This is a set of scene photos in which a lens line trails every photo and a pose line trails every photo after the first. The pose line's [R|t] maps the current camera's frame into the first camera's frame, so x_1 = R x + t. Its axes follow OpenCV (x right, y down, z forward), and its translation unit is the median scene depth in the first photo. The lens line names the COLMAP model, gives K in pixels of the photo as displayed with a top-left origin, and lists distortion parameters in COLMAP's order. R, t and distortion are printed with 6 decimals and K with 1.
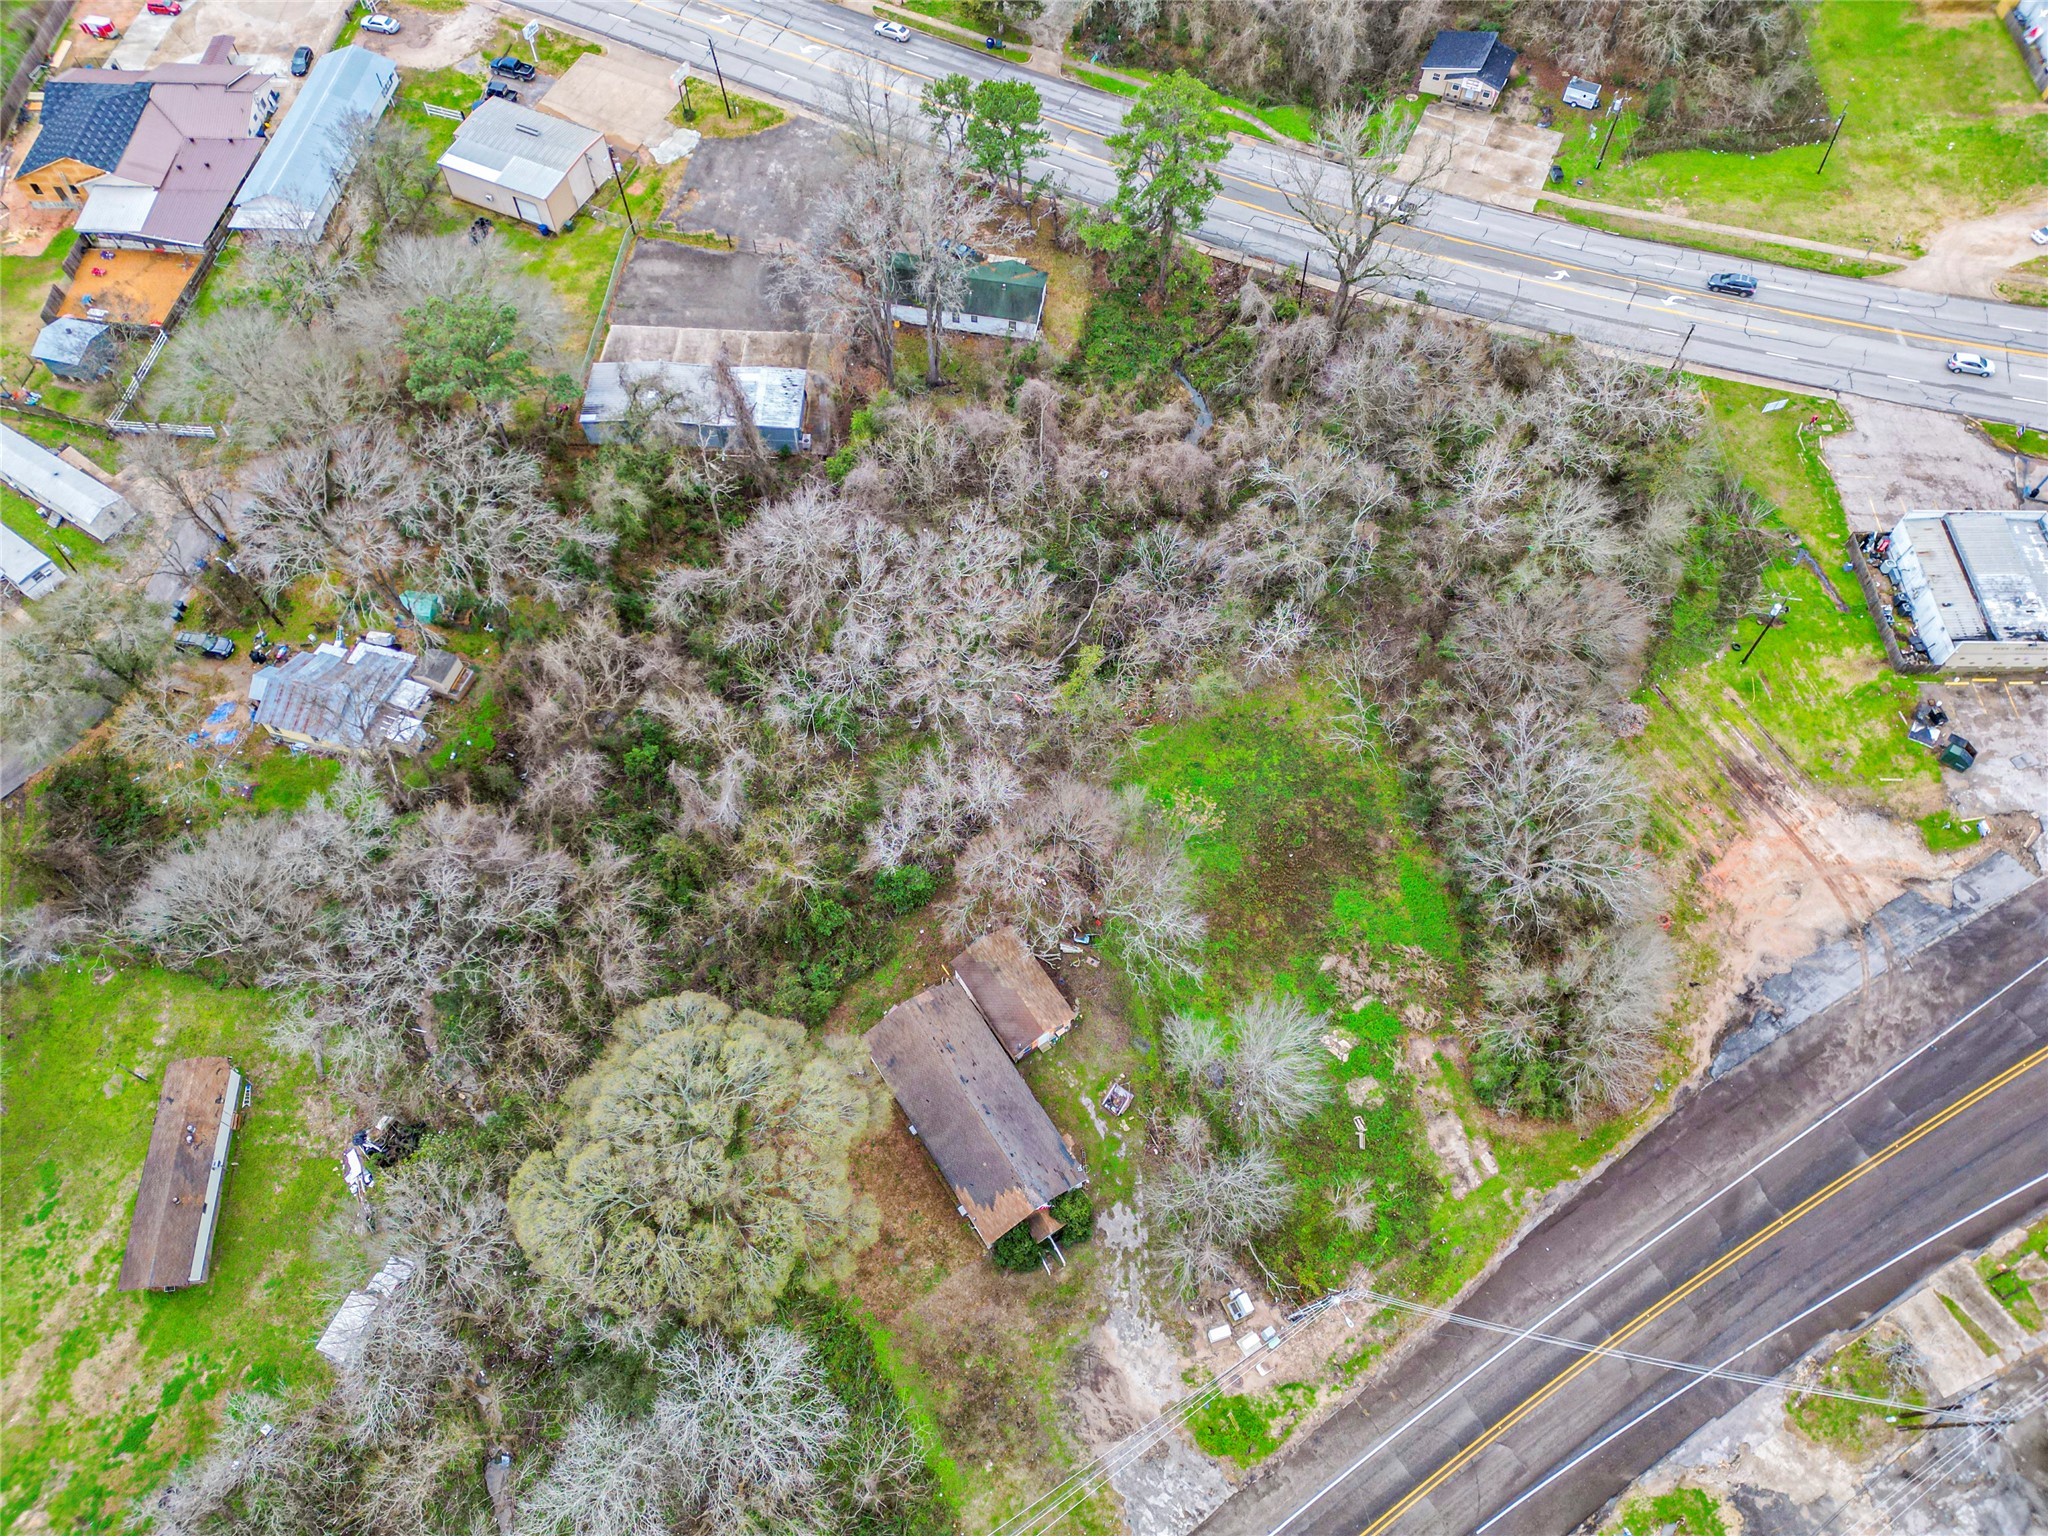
lens RADIAL K [[1419.1, 0, 1015.7], [0, 1419.1, 767.8], [0, 0, 1]] dist [0.076250, -0.069523]
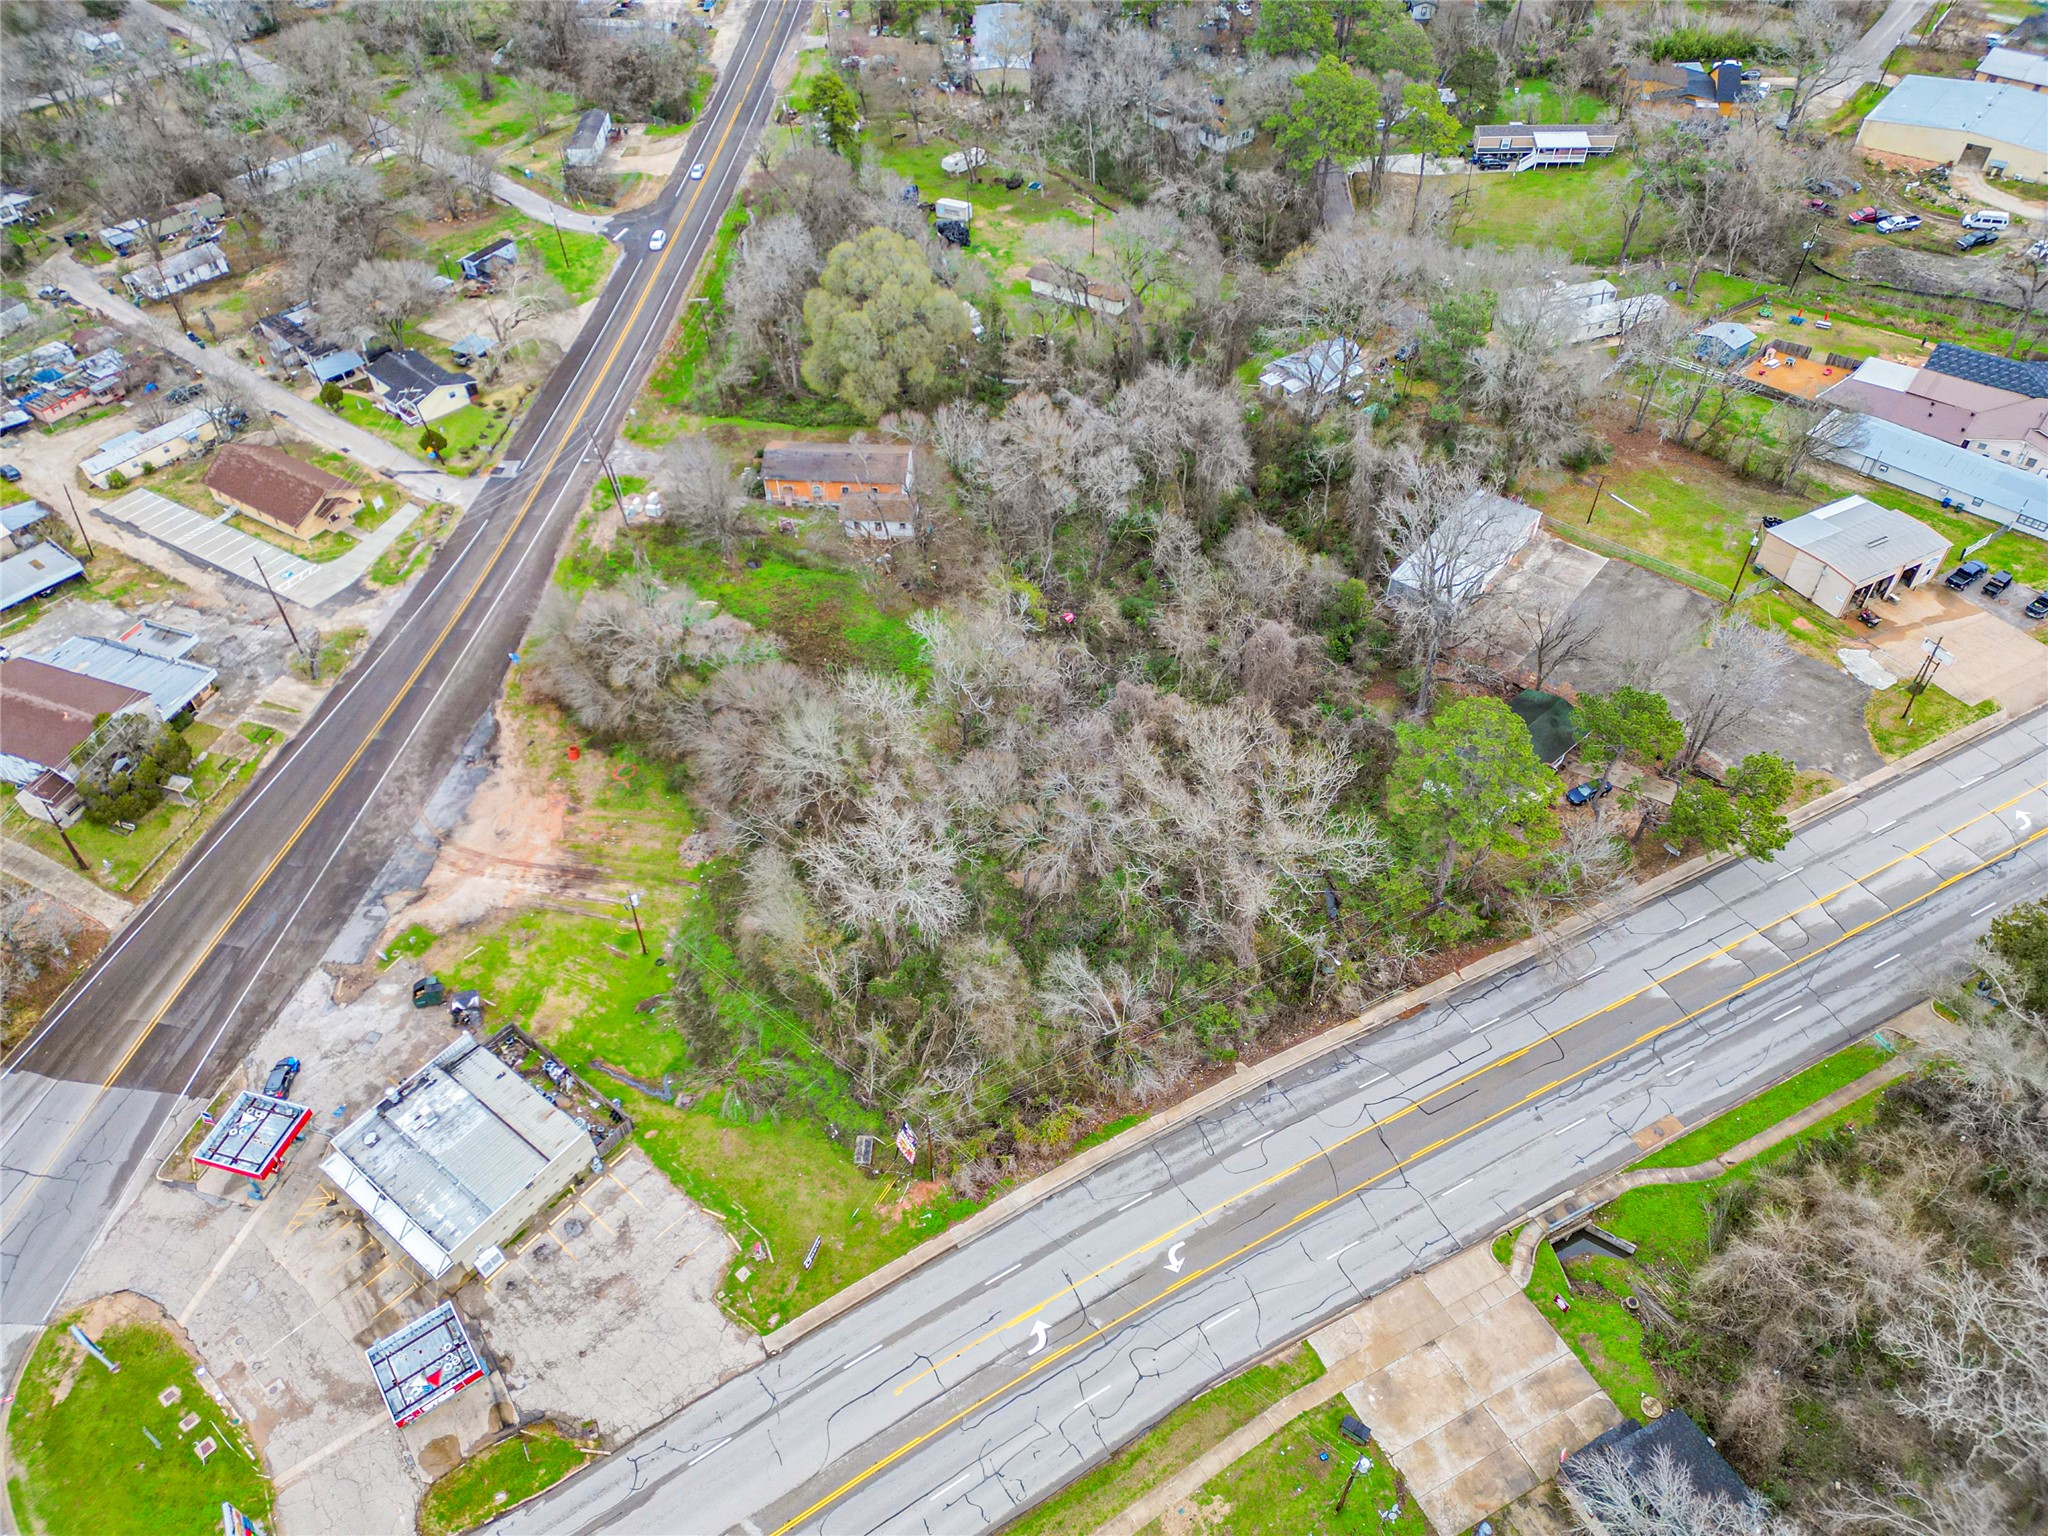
lens RADIAL K [[1419.1, 0, 1015.7], [0, 1419.1, 767.8], [0, 0, 1]] dist [0.076250, -0.069523]
pose [[-0.616497, 0.565793, -0.547549, 0.851505], [-0.666688, -0.005148, 0.745319, -1.023041], [0.418878, 0.824531, 0.380381, 0.653947]]
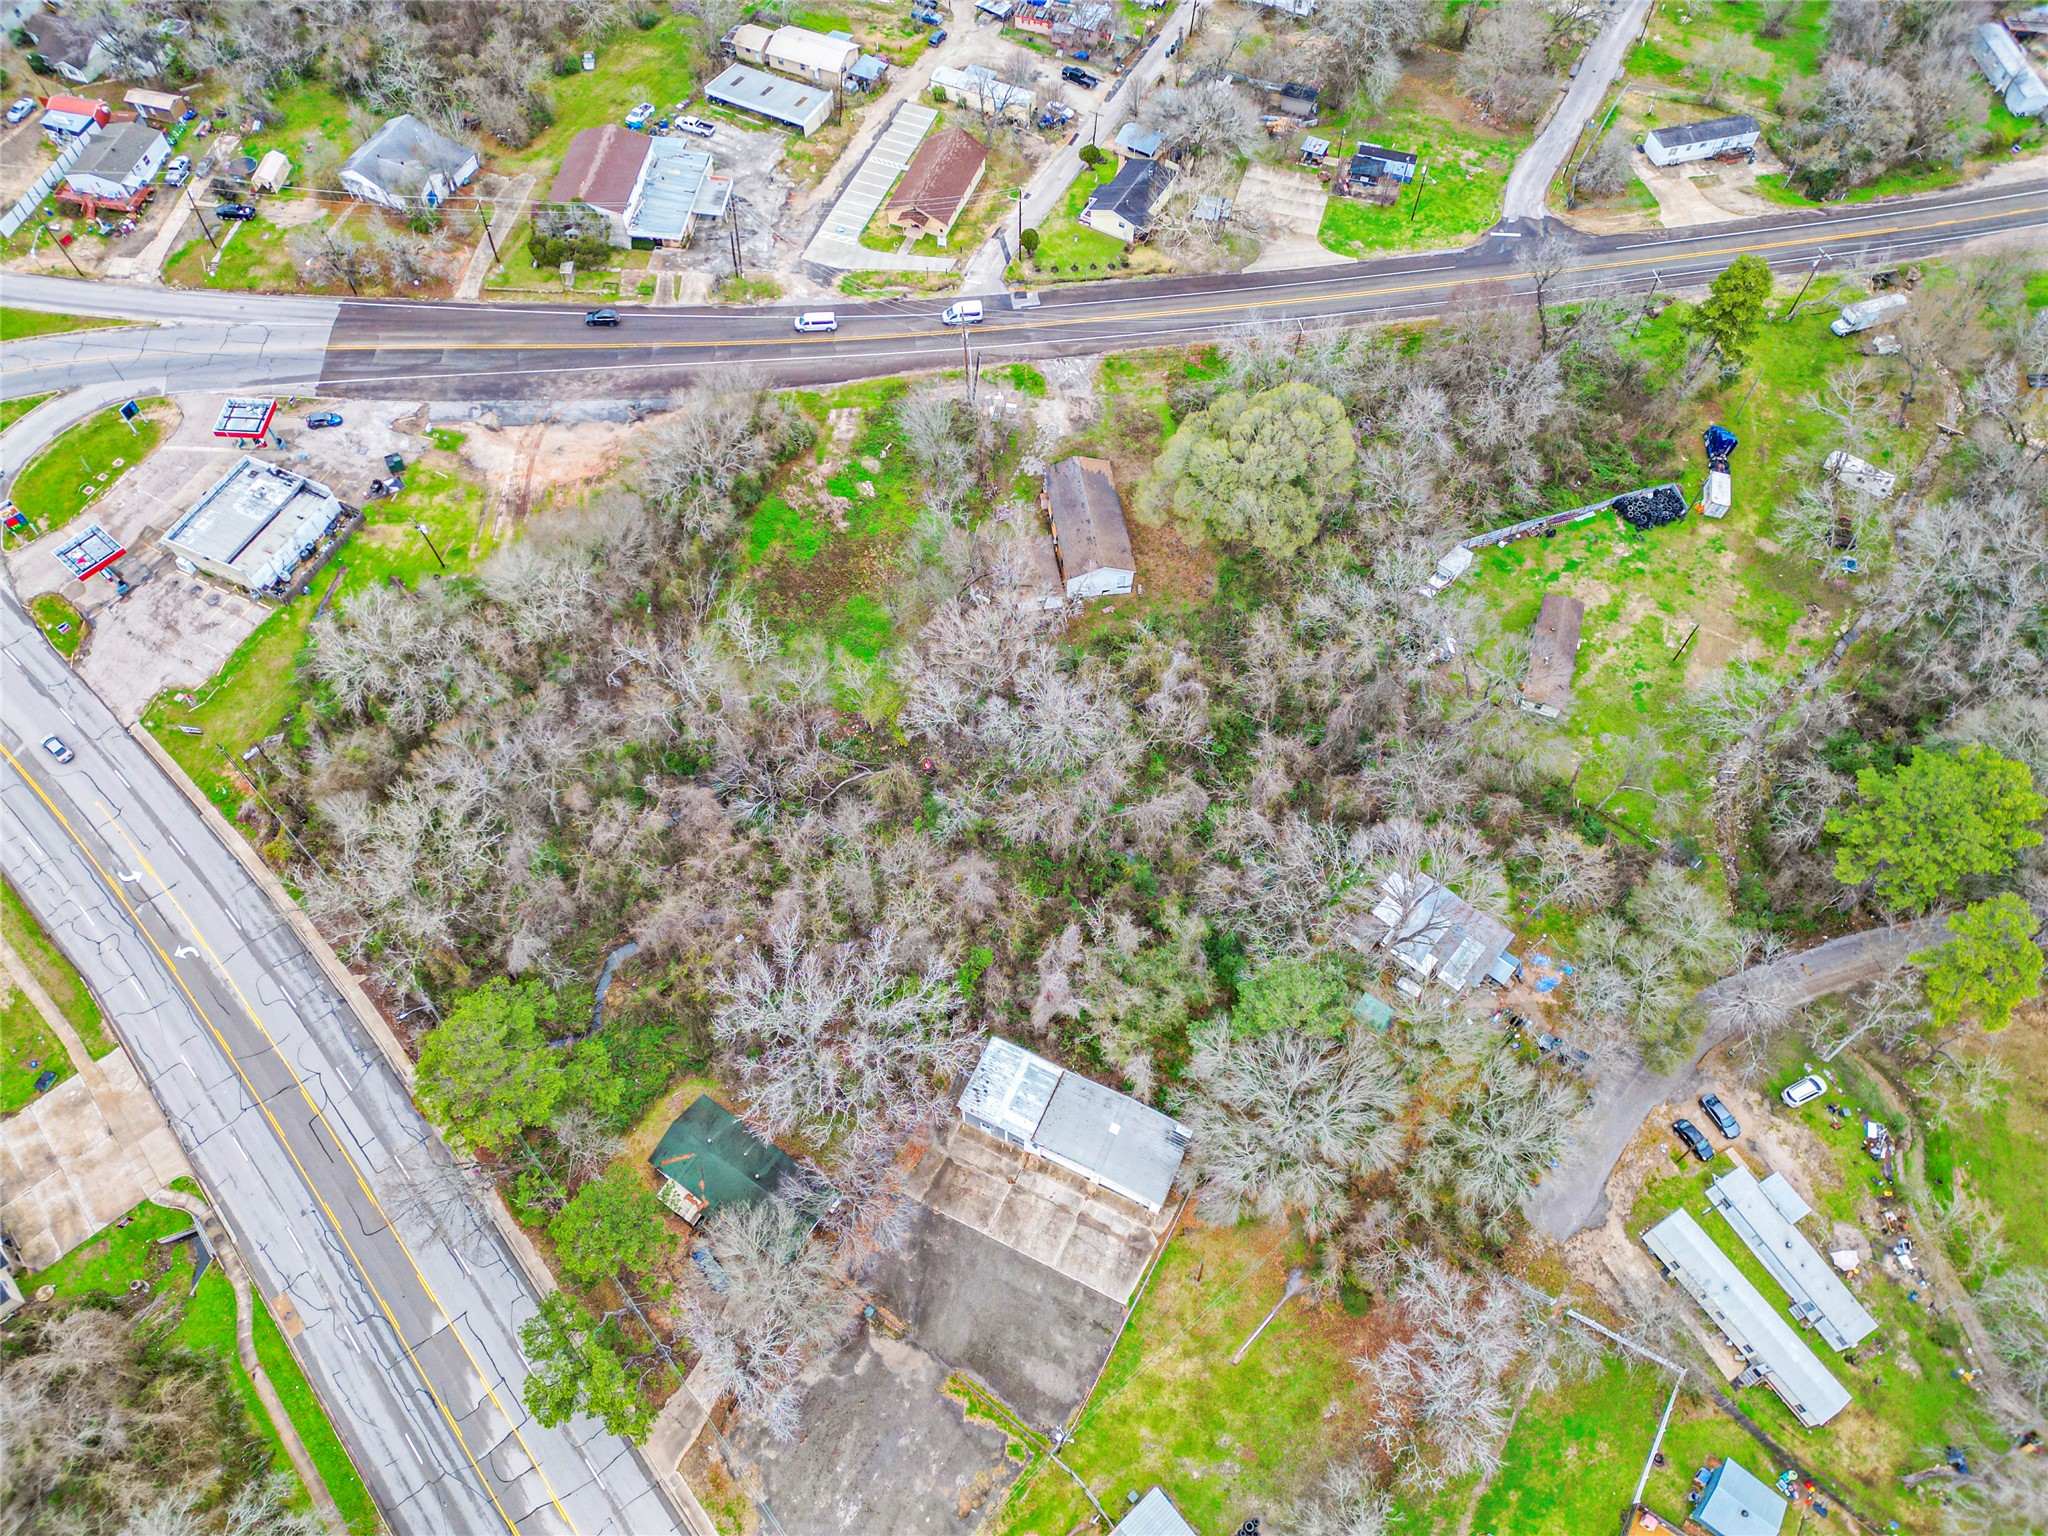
lens RADIAL K [[1401.9, 0, 1015.9], [0, 1401.9, 777.8], [0, 0, 1]] dist [0.075829, -0.070186]
pose [[-0.910927, -0.355971, 0.208558, -0.356077], [0.351068, -0.403274, 0.845057, -1.149184], [-0.216709, 0.843003, 0.492323, 0.406986]]
